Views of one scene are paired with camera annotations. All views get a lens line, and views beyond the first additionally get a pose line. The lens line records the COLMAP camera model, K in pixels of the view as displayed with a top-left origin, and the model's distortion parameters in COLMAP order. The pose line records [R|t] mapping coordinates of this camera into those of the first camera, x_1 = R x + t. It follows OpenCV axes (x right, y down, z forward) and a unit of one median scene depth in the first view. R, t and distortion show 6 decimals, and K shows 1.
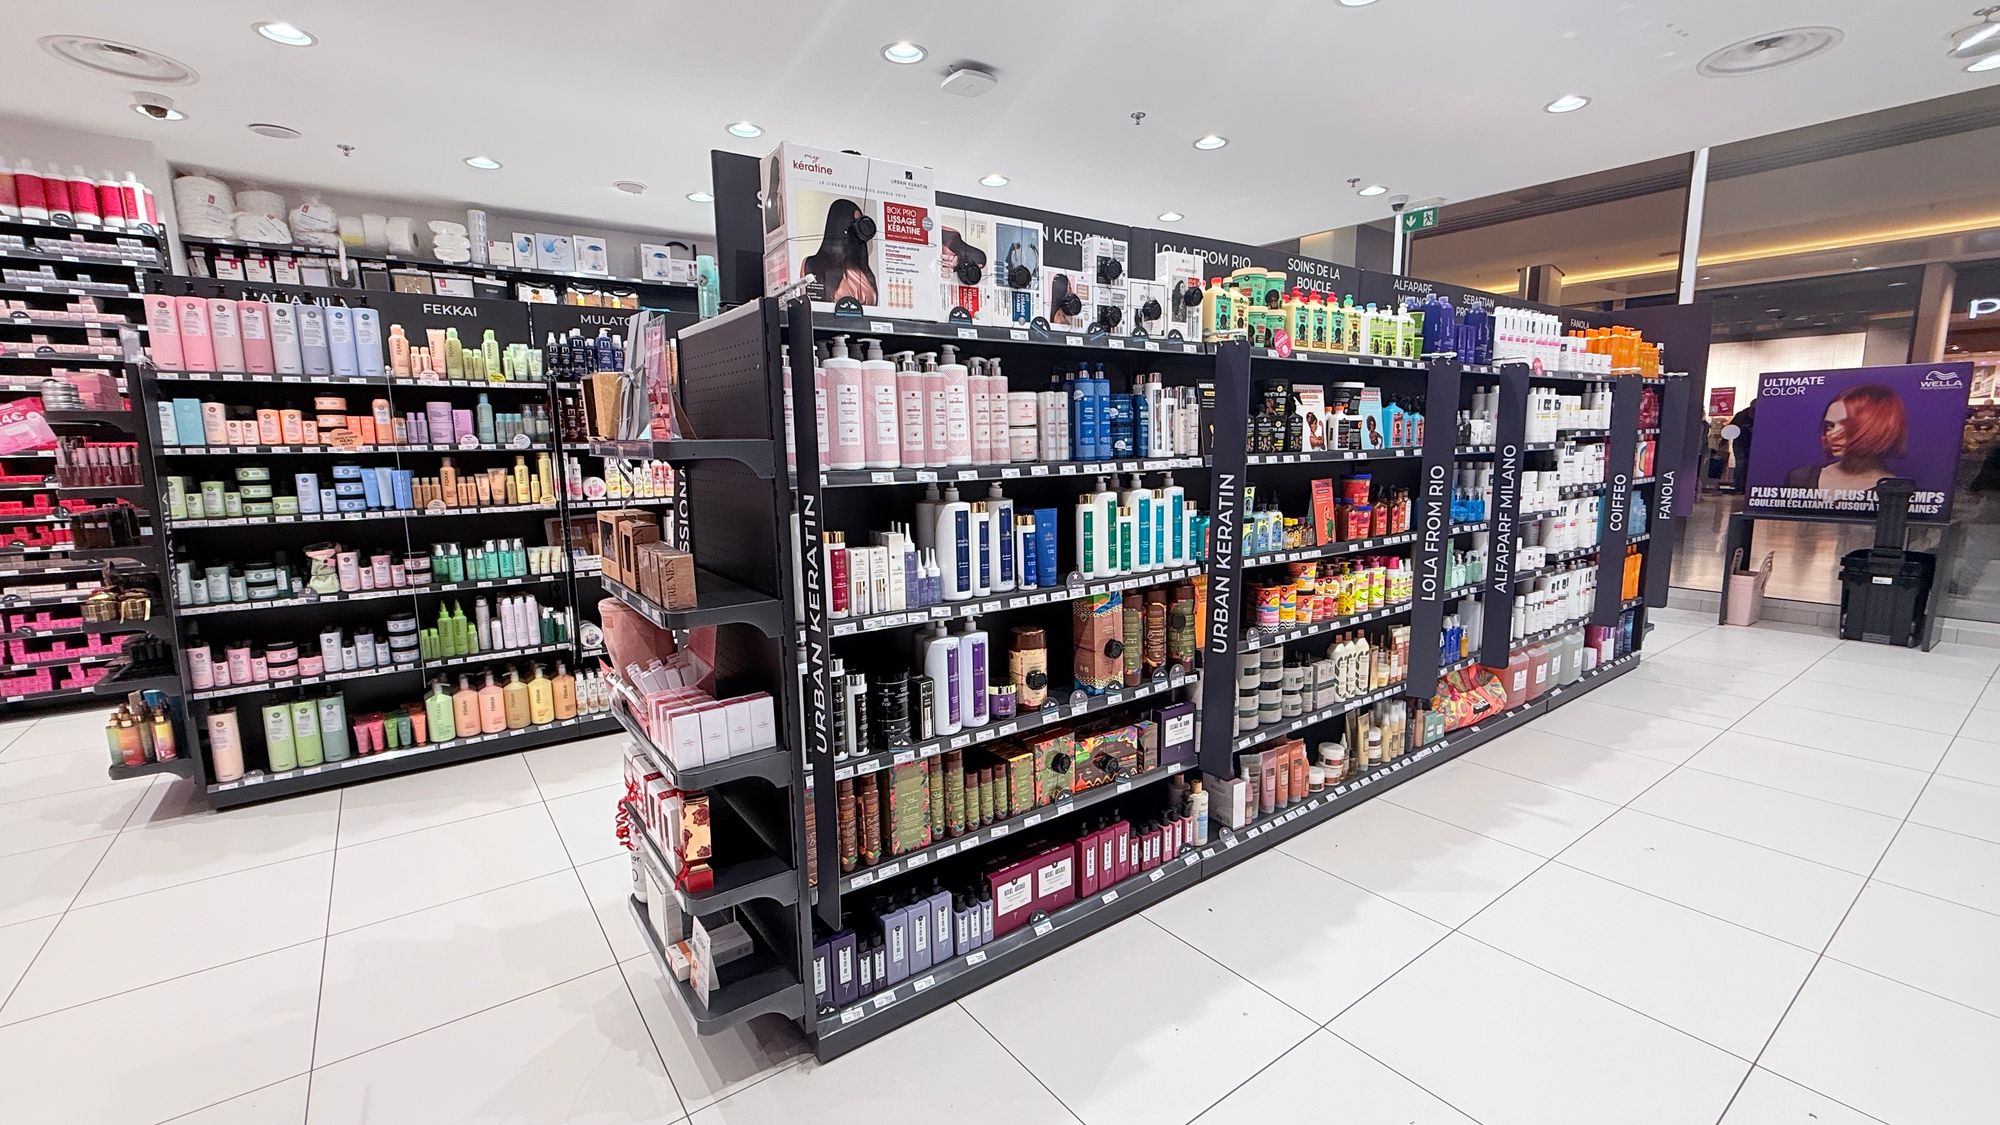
lens RADIAL K [[835.6, 0, 1000.0], [0, 835.6, 562.5], [0, 0, 1]] dist [0.000110, 0.000110]
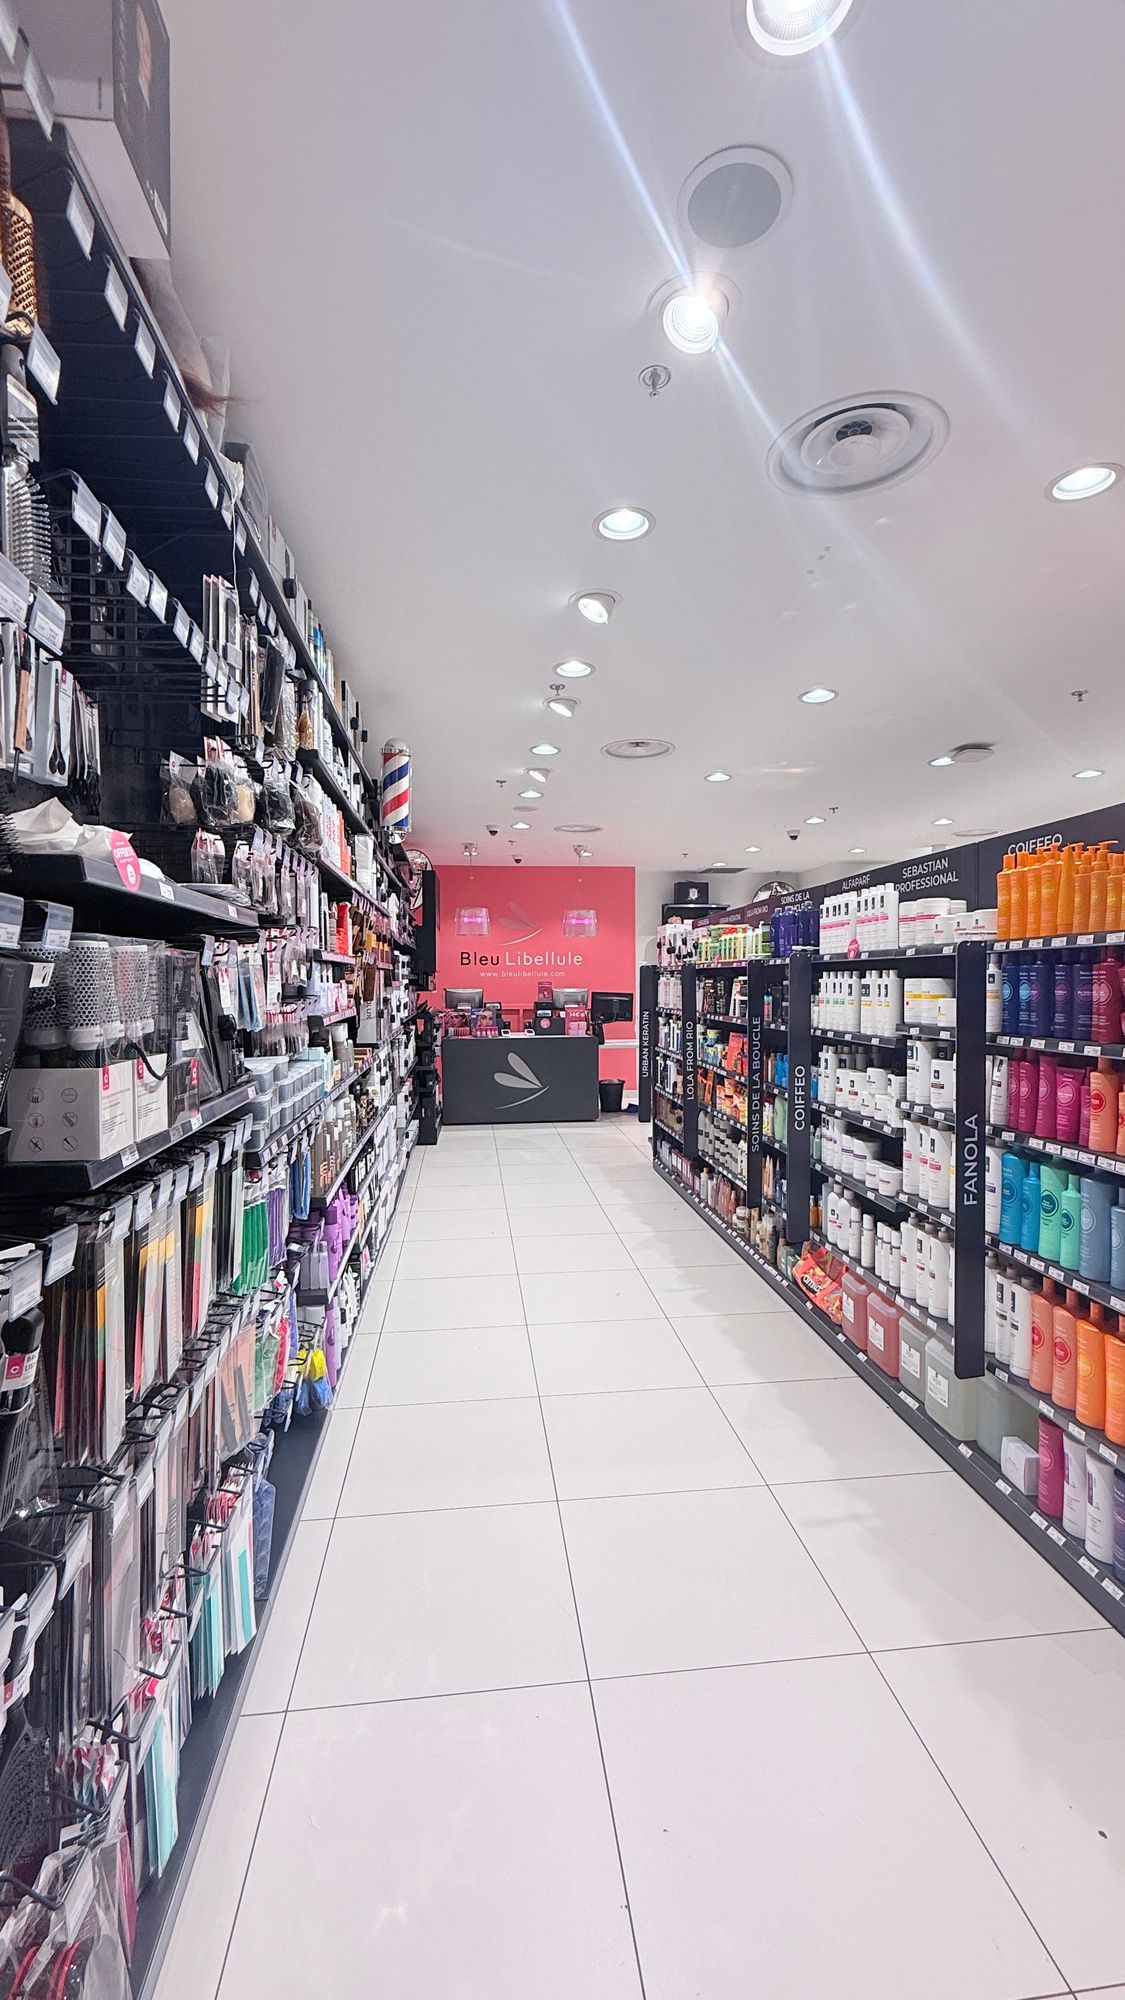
lens RADIAL K [[835.6, 0, 562.5], [0, 835.6, 1000.0], [0, 0, 1]] dist [0.000110, 0.000110]
pose [[-0.502579, 0.028116, -0.864074, 1.578206], [-0.123152, 0.986950, 0.103744, -0.233726], [0.855715, 0.158552, -0.492558, 1.180067]]
